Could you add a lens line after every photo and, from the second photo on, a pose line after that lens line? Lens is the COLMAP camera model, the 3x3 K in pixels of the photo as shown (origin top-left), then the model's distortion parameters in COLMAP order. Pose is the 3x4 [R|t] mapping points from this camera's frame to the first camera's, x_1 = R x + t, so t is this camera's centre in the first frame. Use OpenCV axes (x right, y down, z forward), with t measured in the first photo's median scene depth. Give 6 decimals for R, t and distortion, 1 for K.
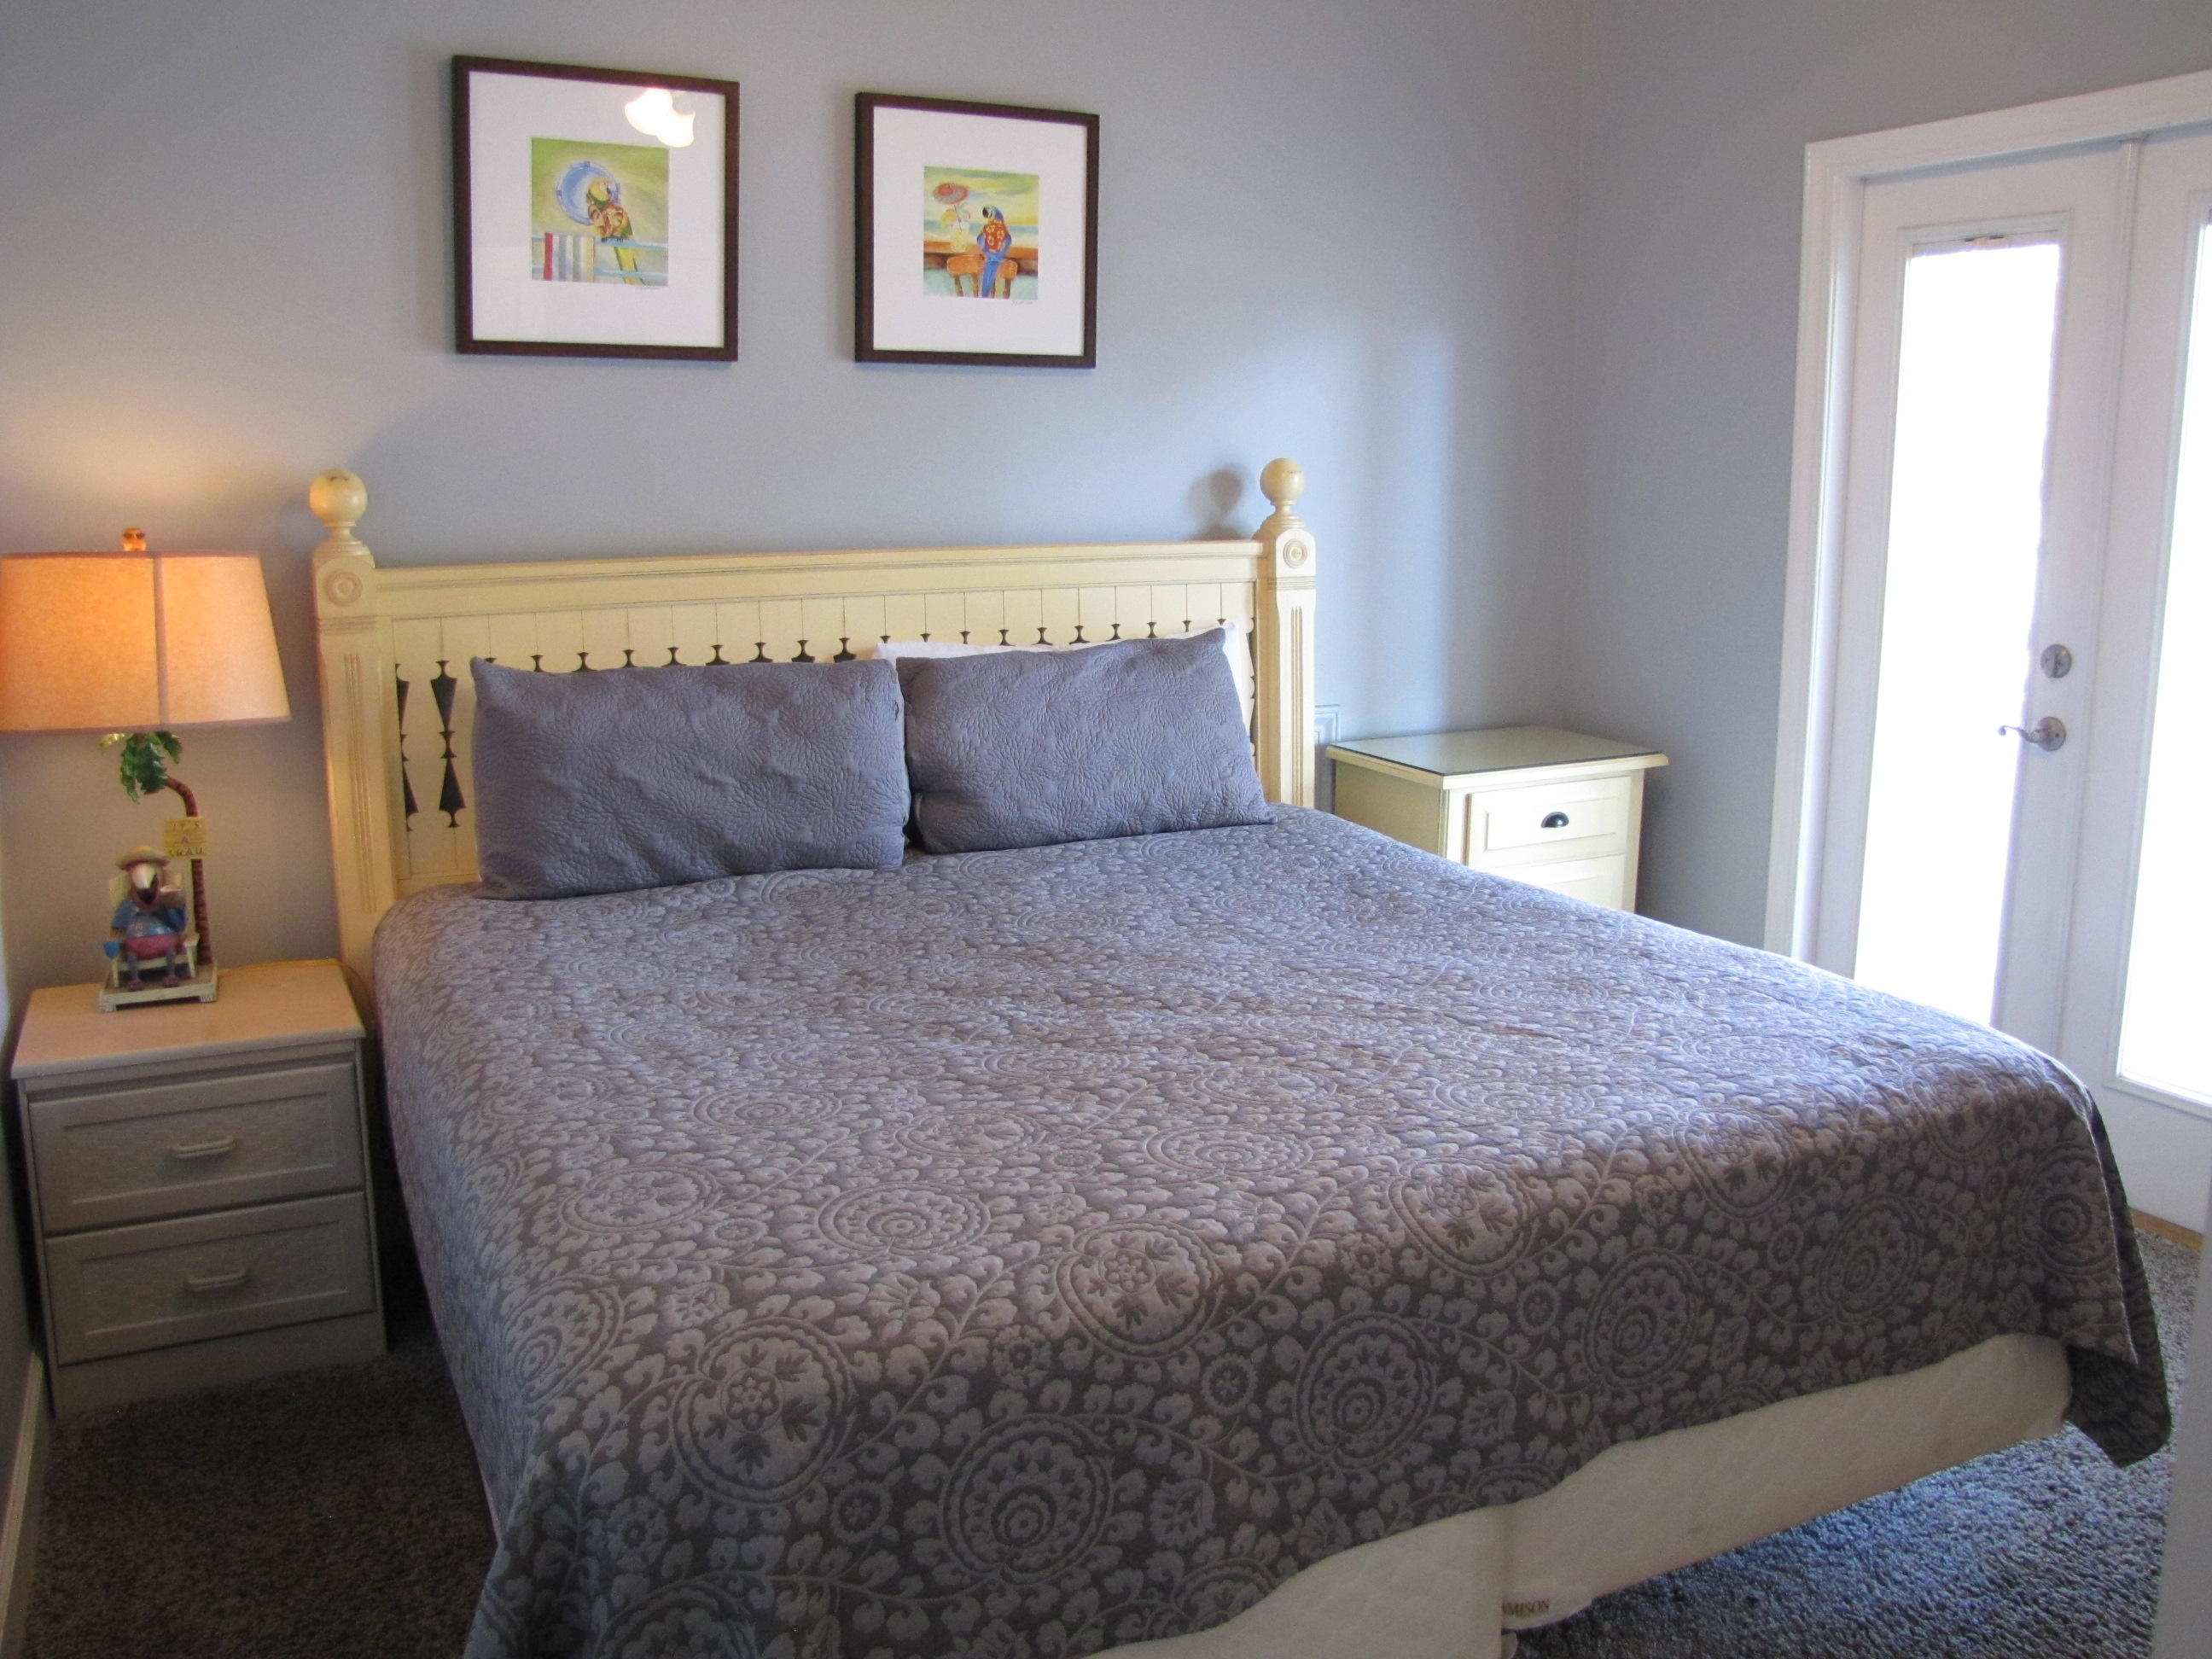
lens RADIAL K [[1833.6, 0, 1089.9], [0, 1833.6, 814.9], [0, 0, 1]] dist [-0.176509, 0.144551]
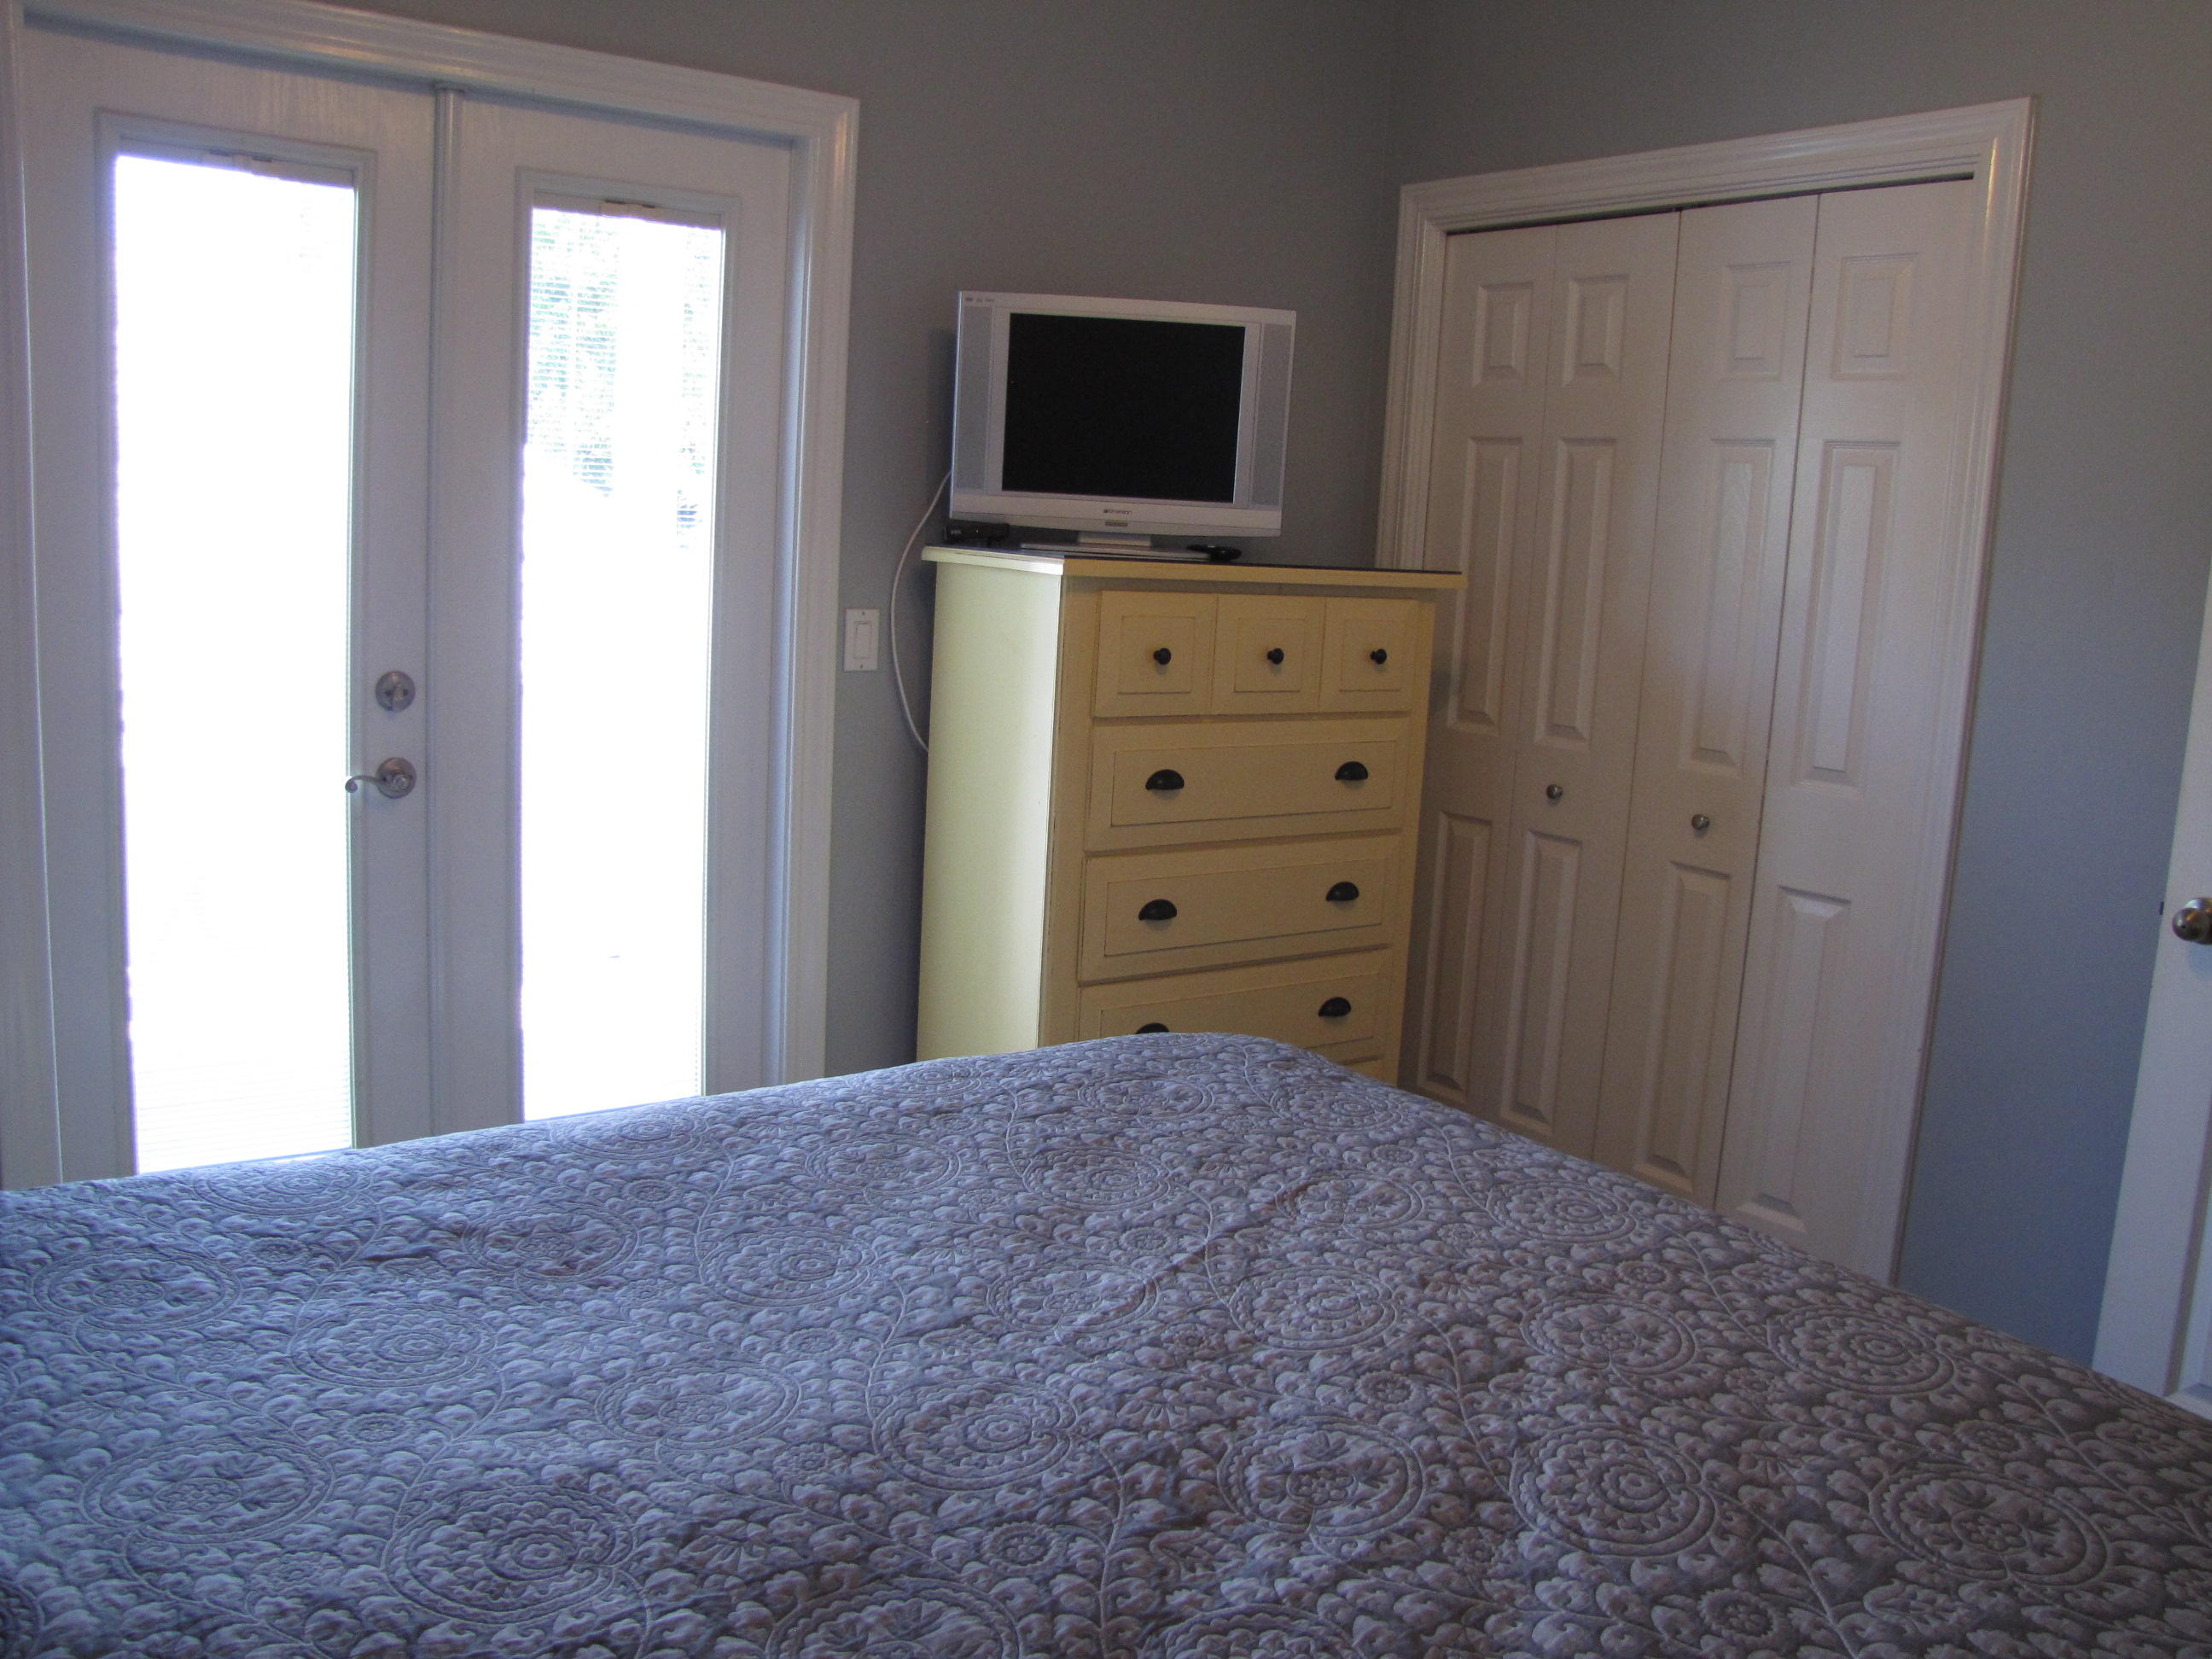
lens RADIAL K [[1833.6, 0, 1089.9], [0, 1833.6, 814.9], [0, 0, 1]] dist [-0.176509, 0.144551]
pose [[-0.141805, -0.165501, 0.975962, -0.533725], [0.138494, 0.972911, 0.185106, -0.218378], [-0.980159, 0.161413, -0.115043, 1.190333]]
